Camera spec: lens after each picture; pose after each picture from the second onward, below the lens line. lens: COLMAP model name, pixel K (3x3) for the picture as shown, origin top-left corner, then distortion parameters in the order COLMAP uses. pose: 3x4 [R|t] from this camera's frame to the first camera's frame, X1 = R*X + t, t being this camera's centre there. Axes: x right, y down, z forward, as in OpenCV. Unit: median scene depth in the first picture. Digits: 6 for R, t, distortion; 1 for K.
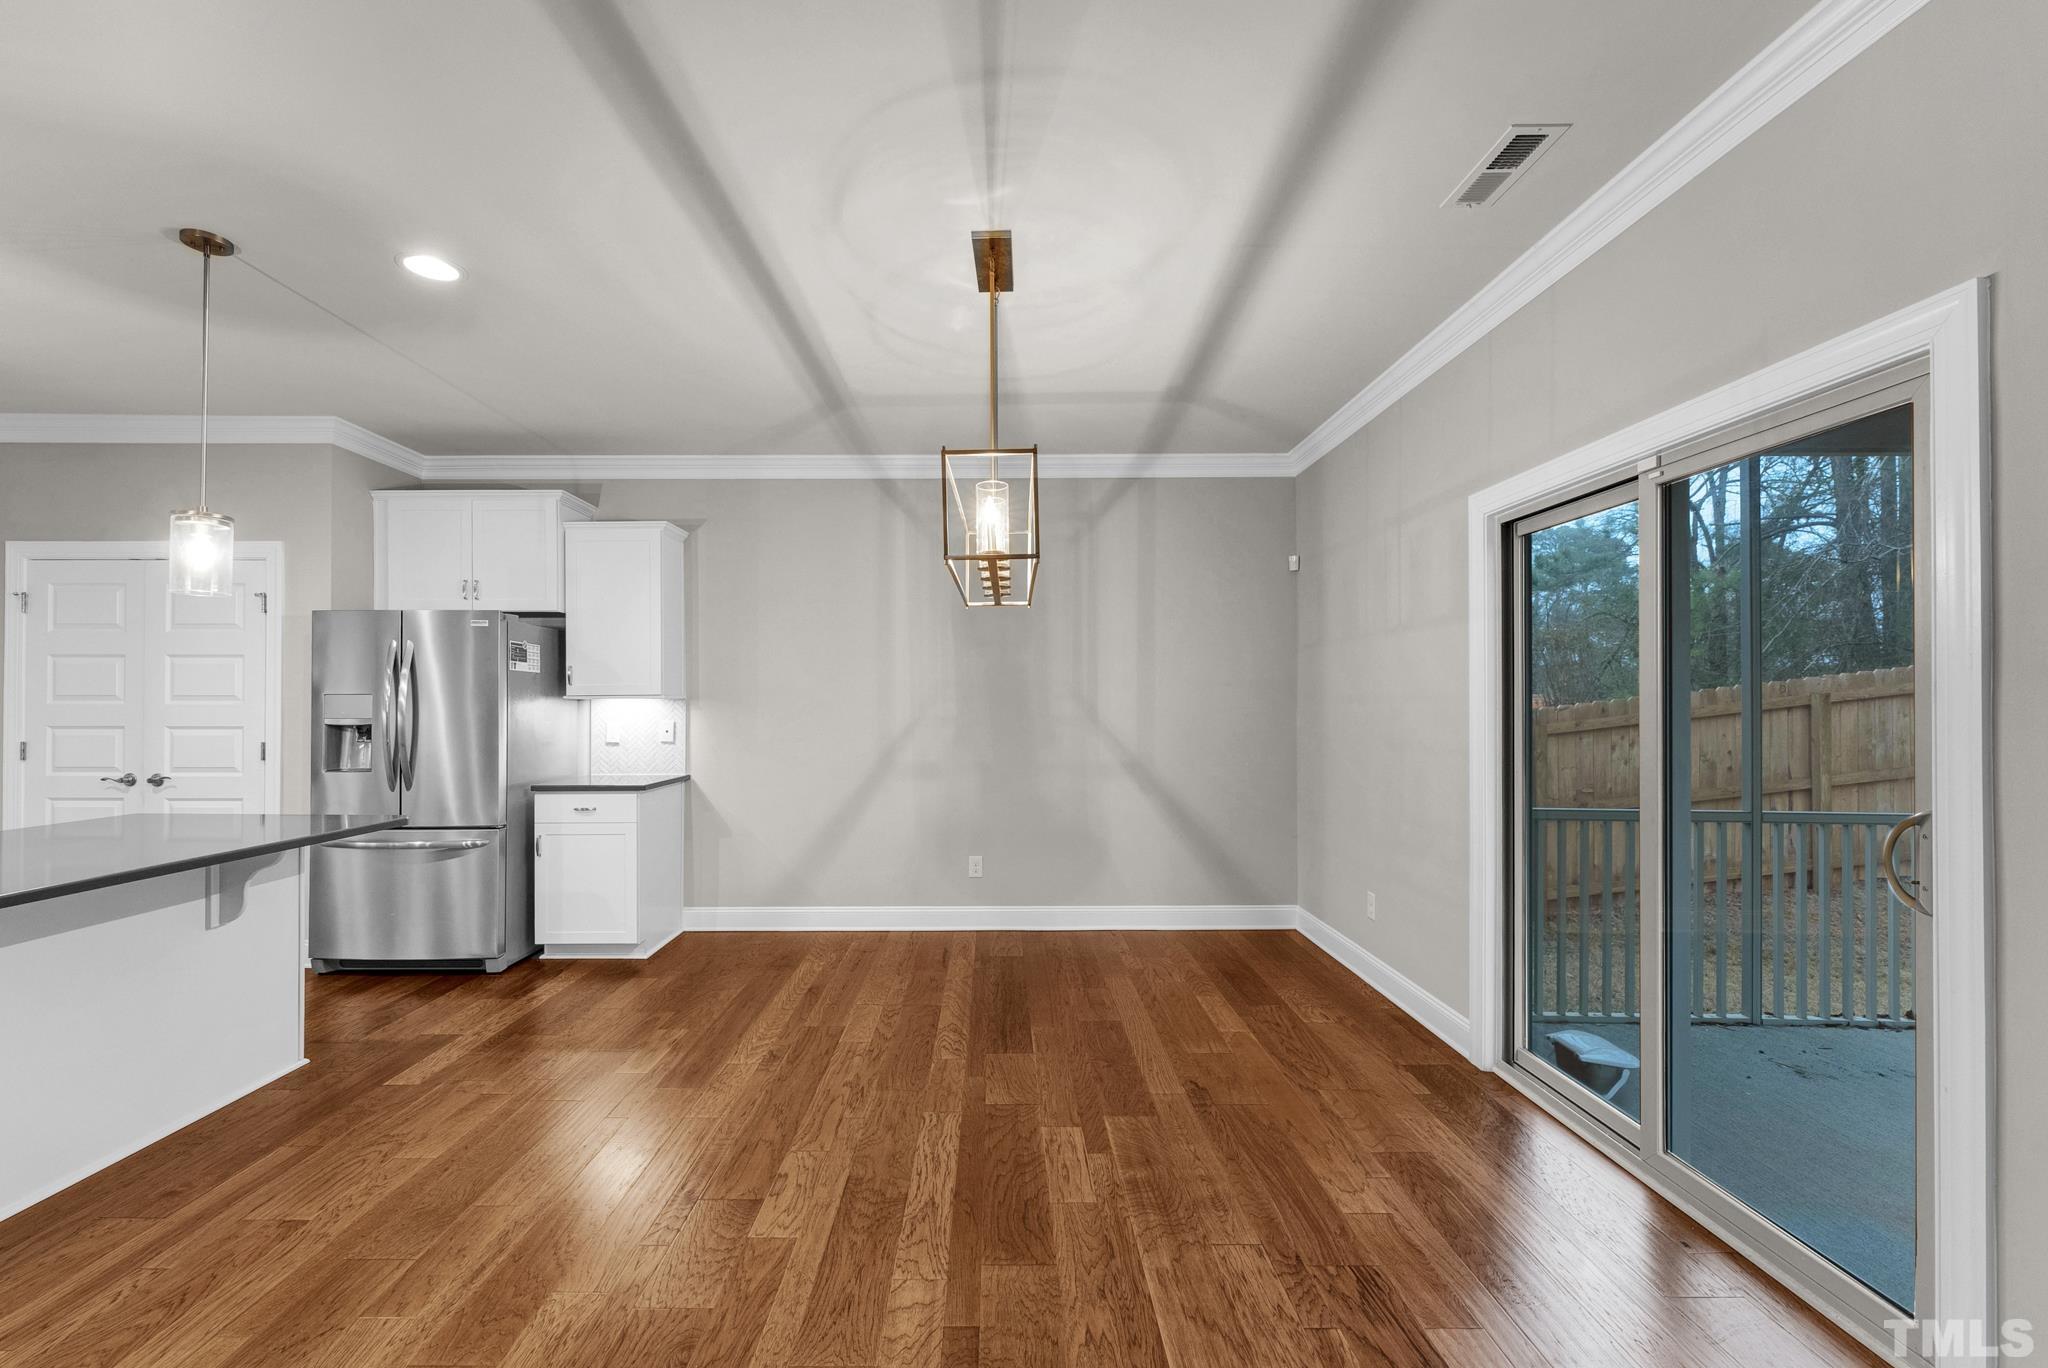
lens RADIAL K [[858.1, 0, 980.5], [0, 858.1, 695.7], [0, 0, 1]] dist [-0.000239, -0.000054]
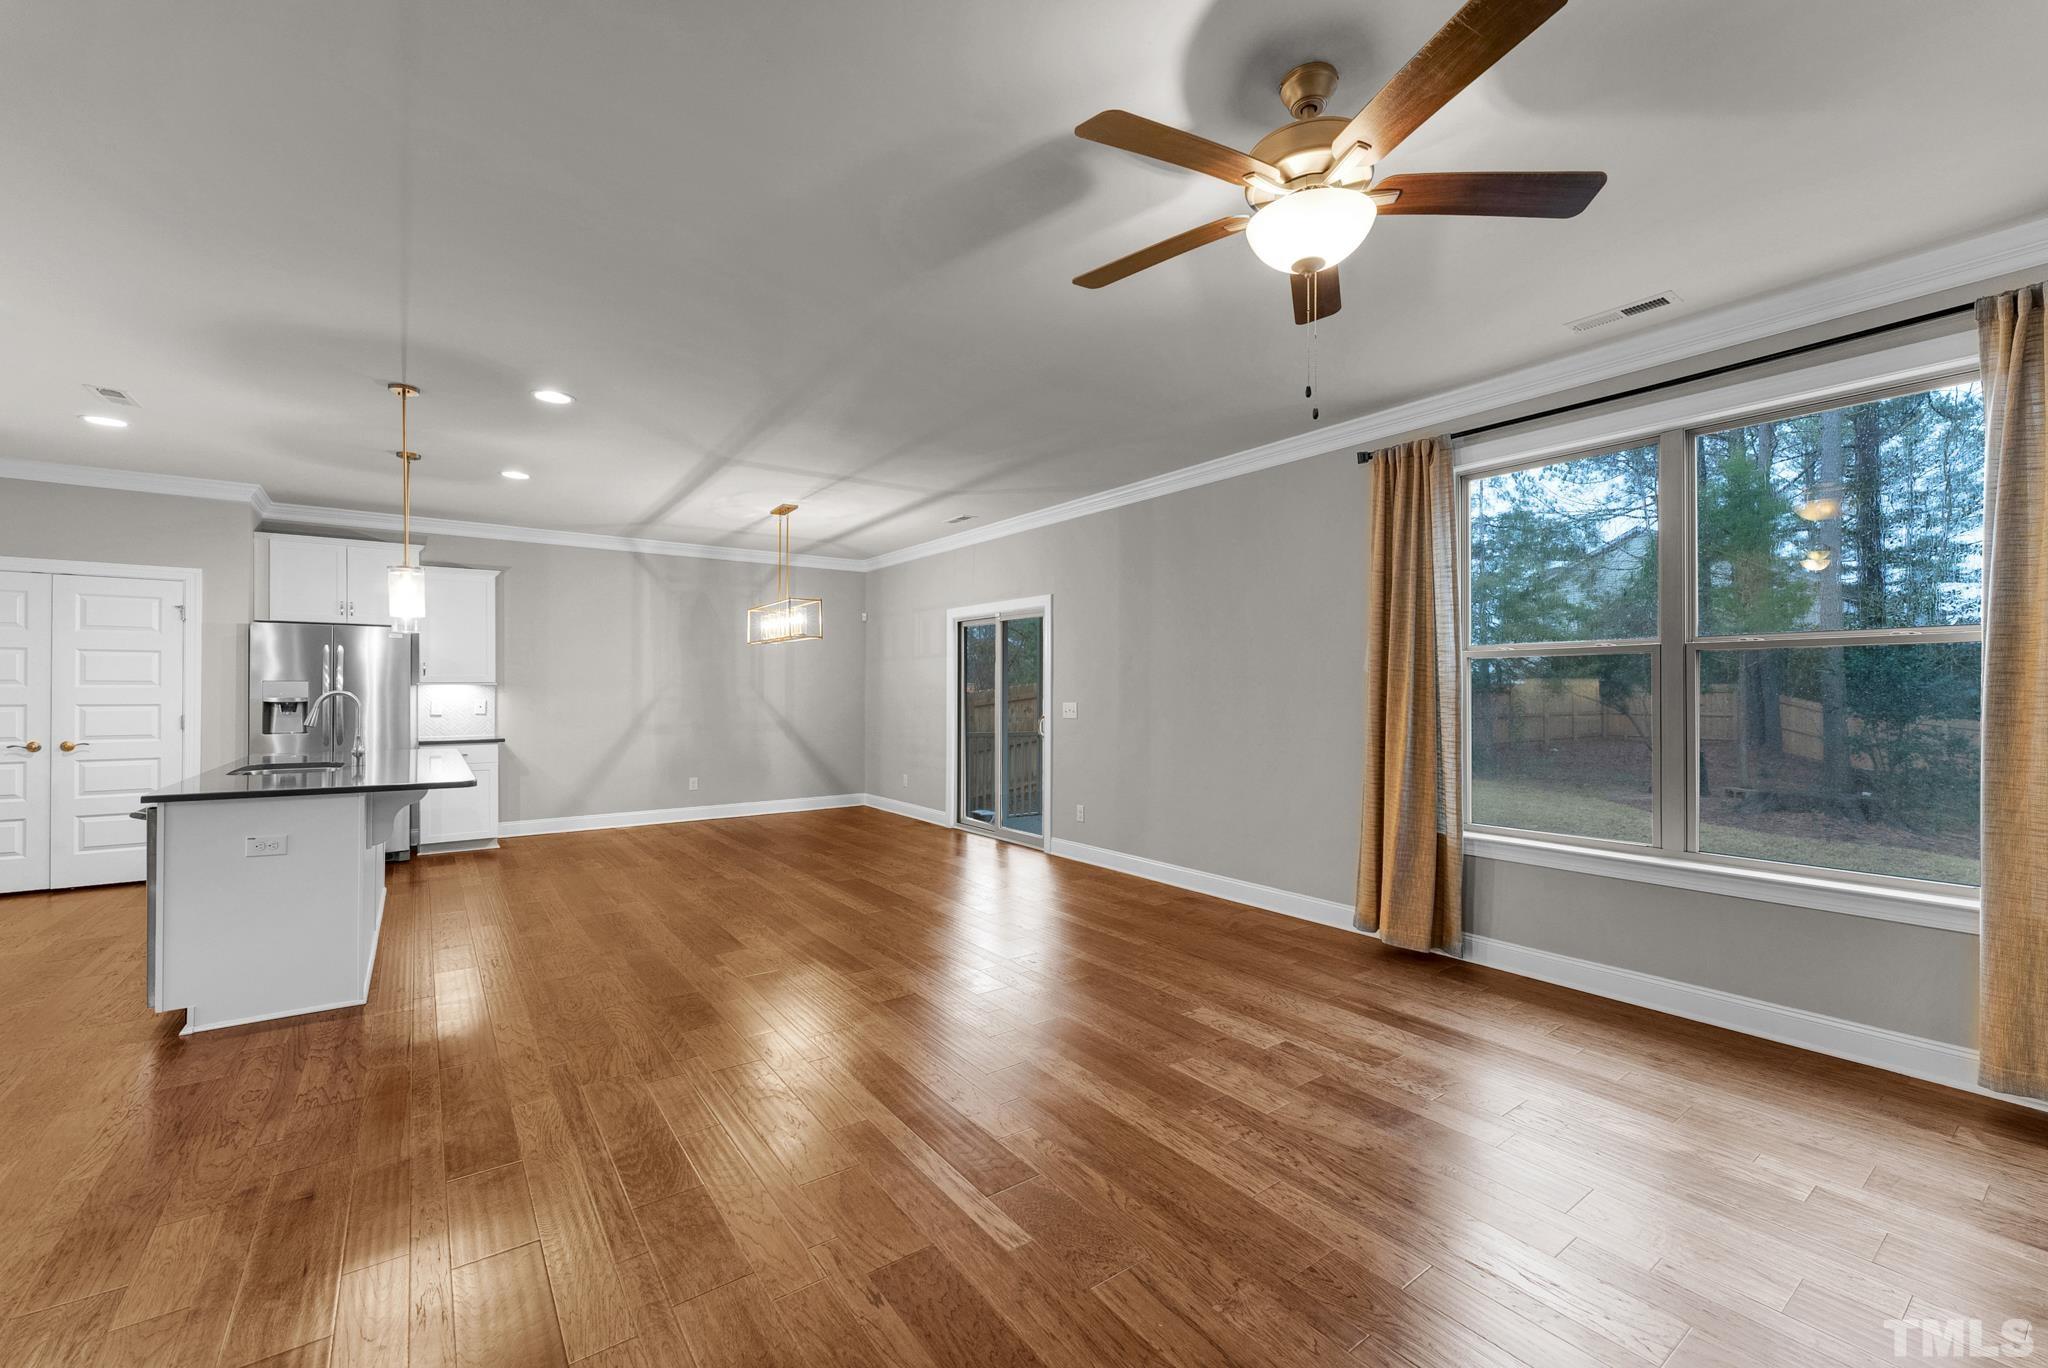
lens RADIAL K [[858.1, 0, 985.0], [0, 858.1, 674.9], [0, 0, 1]] dist [-0.000239, -0.000054]
pose [[0.831169, 0.011794, 0.555895, -0.586350], [-0.007009, 0.999918, -0.010735, -0.005433], [-0.555976, 0.005027, 0.831183, -0.921922]]
